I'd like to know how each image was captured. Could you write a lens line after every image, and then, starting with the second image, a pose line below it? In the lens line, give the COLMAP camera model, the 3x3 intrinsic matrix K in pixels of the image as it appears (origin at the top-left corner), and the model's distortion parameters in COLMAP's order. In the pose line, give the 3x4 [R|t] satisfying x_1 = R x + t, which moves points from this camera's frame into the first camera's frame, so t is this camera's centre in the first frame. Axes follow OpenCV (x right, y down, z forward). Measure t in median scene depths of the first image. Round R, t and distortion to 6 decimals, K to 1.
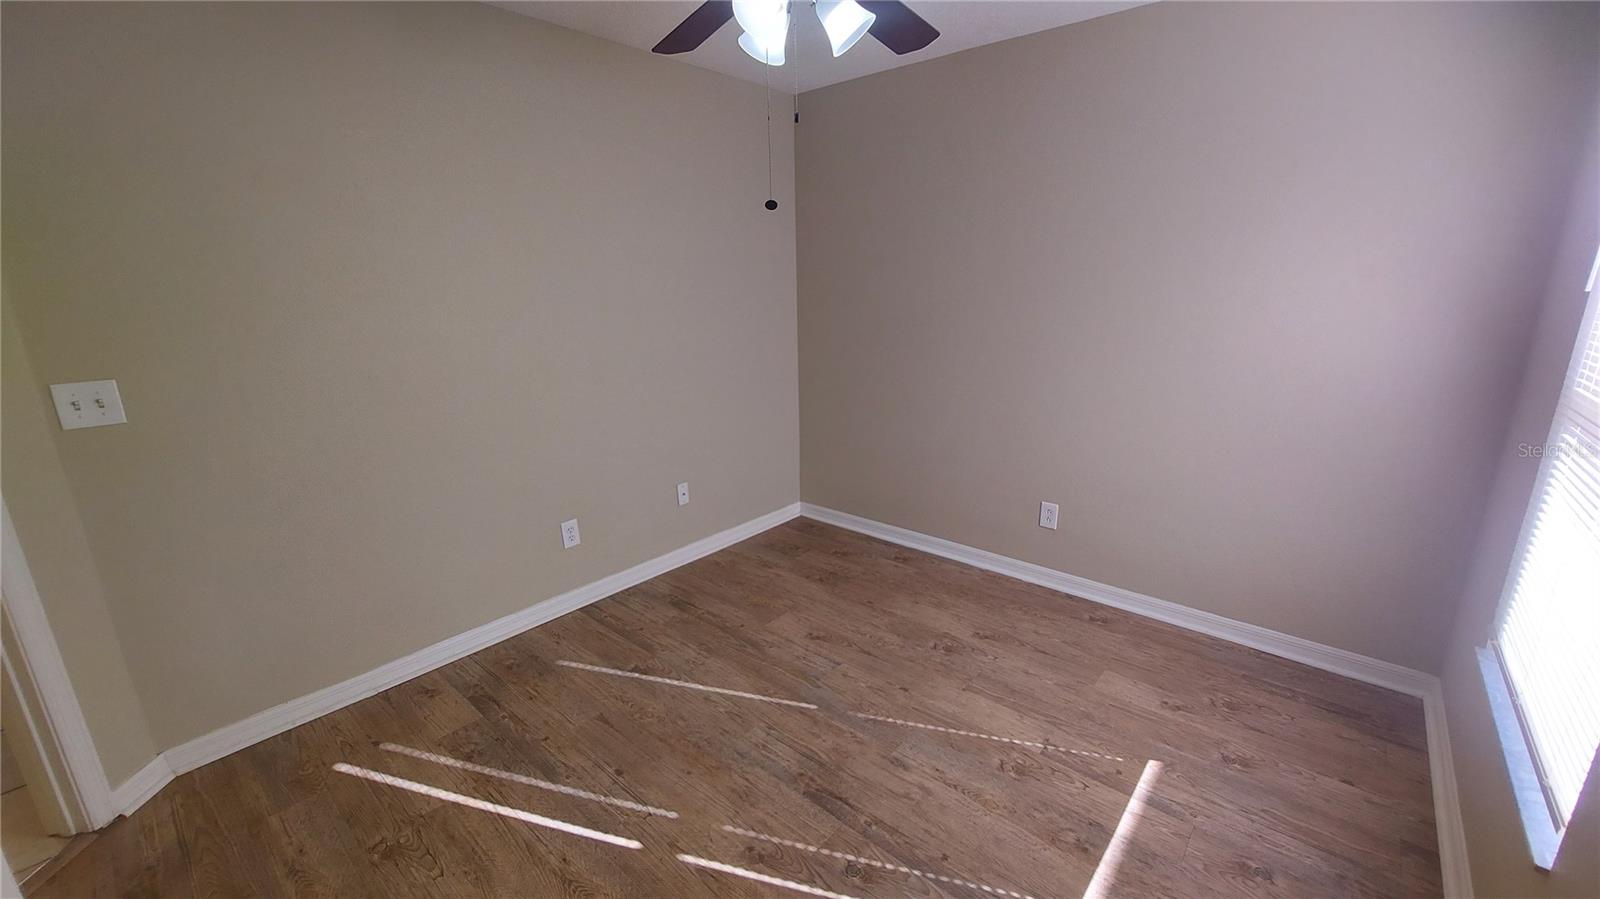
lens RADIAL K [[641.0, 0, 806.6], [0, 641.0, 440.4], [0, 0, 1]] dist [-0.014115, -0.000929]
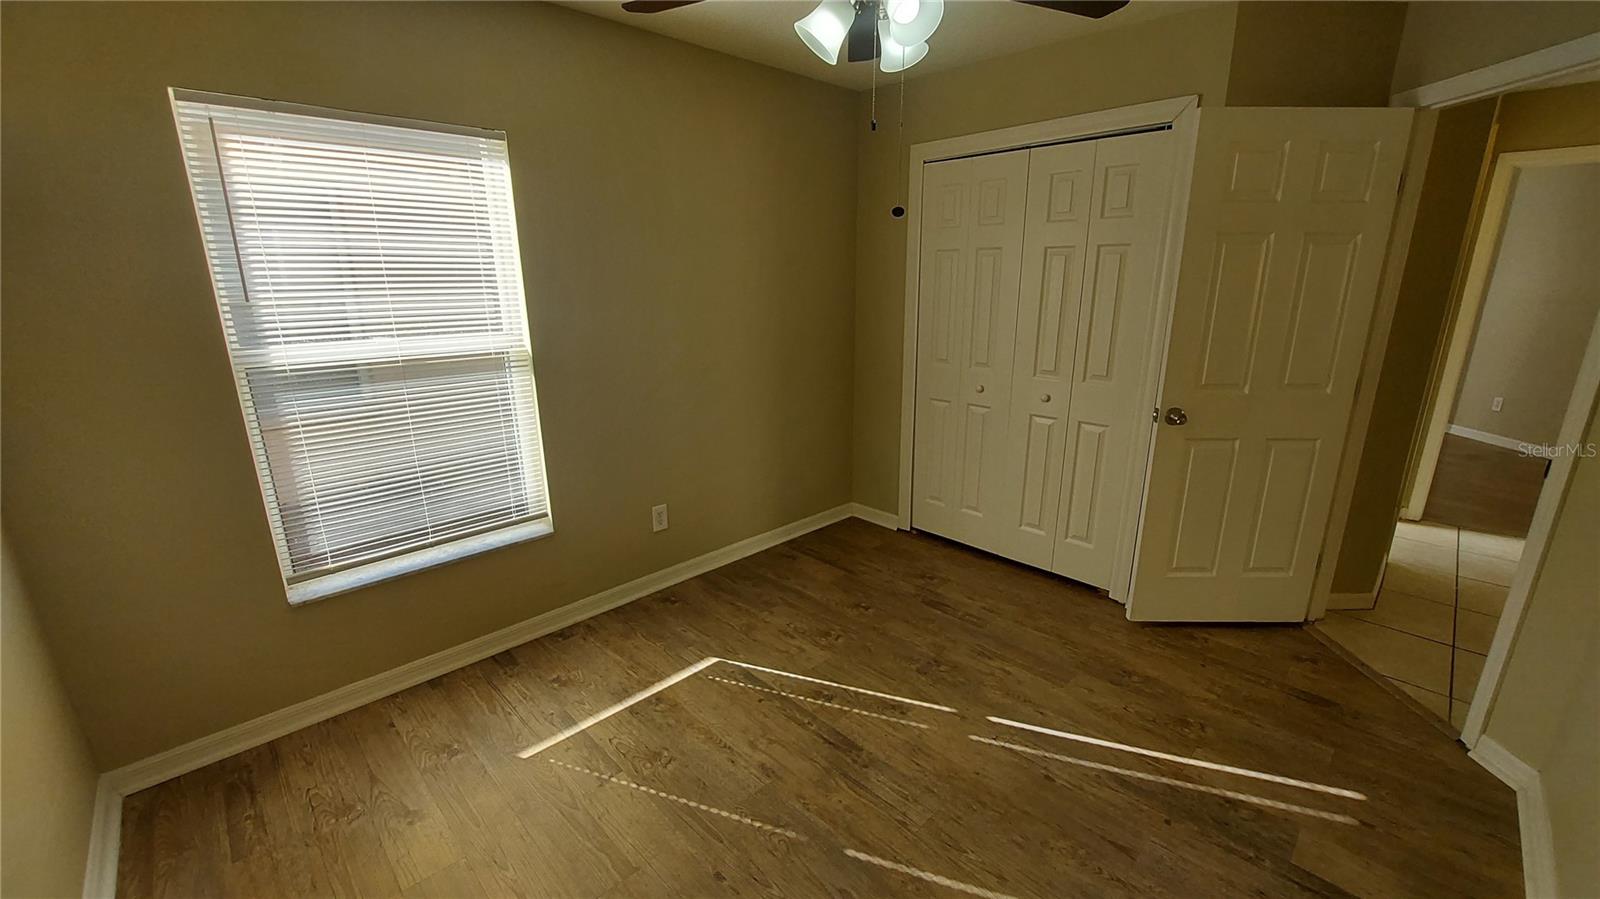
lens RADIAL K [[641.0, 0, 807.6], [0, 641.0, 448.0], [0, 0, 1]] dist [-0.014115, -0.000929]
pose [[-0.996555, -0.005557, 0.082753, 0.001423], [0.035421, 0.873668, 0.485231, -0.384117], [-0.074995, 0.486490, -0.870461, 1.487256]]
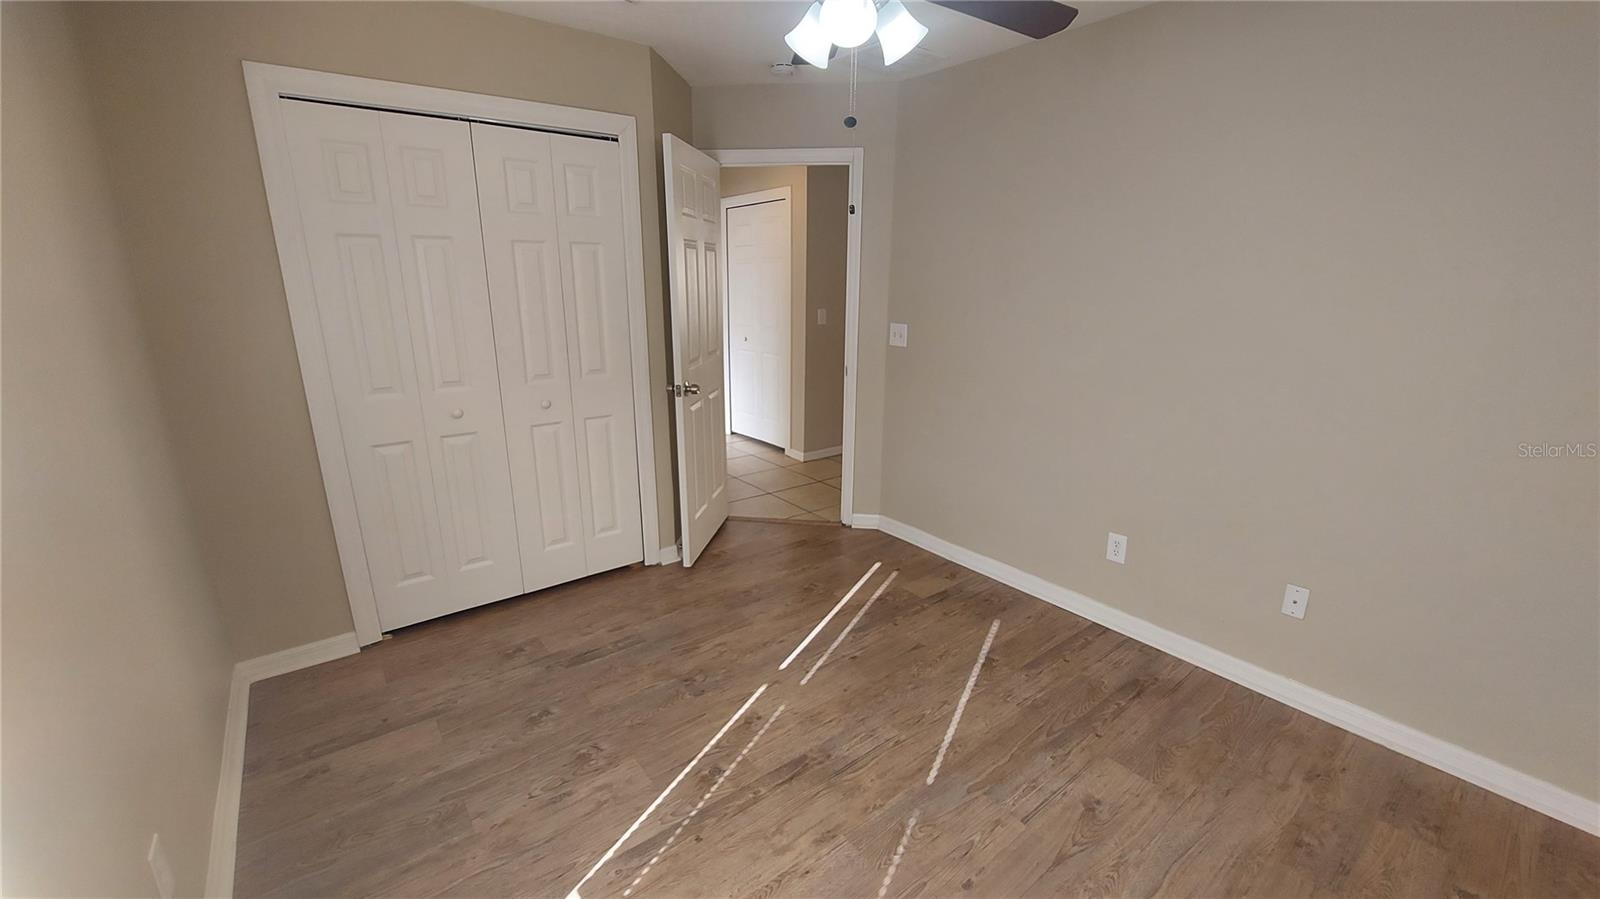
lens RADIAL K [[641.0, 0, 805.7], [0, 641.0, 451.5], [0, 0, 1]] dist [-0.014115, -0.000929]
pose [[-0.191915, 0.267270, -0.944317, 0.763728], [-0.241781, 0.919670, 0.309432, -0.222293], [0.951163, 0.287703, -0.111878, 0.844229]]
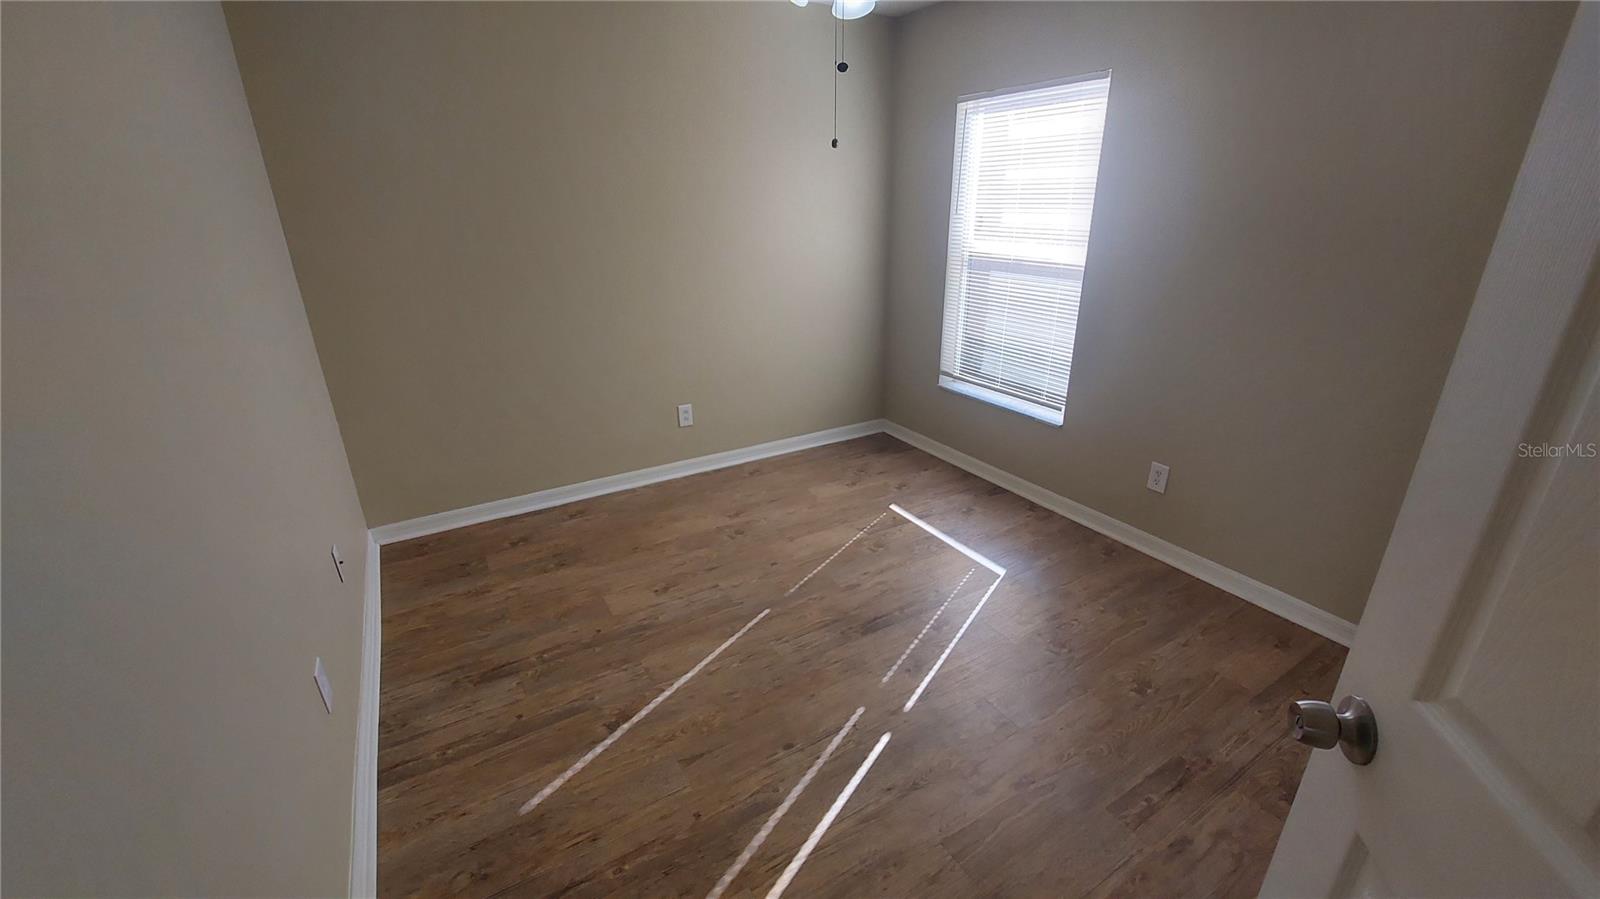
lens RADIAL K [[641.0, 0, 815.7], [0, 641.0, 446.9], [0, 0, 1]] dist [-0.014115, -0.000929]
pose [[0.299863, -0.331494, 0.894536, -0.890349], [0.231692, 0.934917, 0.268791, -0.127892], [-0.925419, 0.126656, 0.357152, 0.514497]]
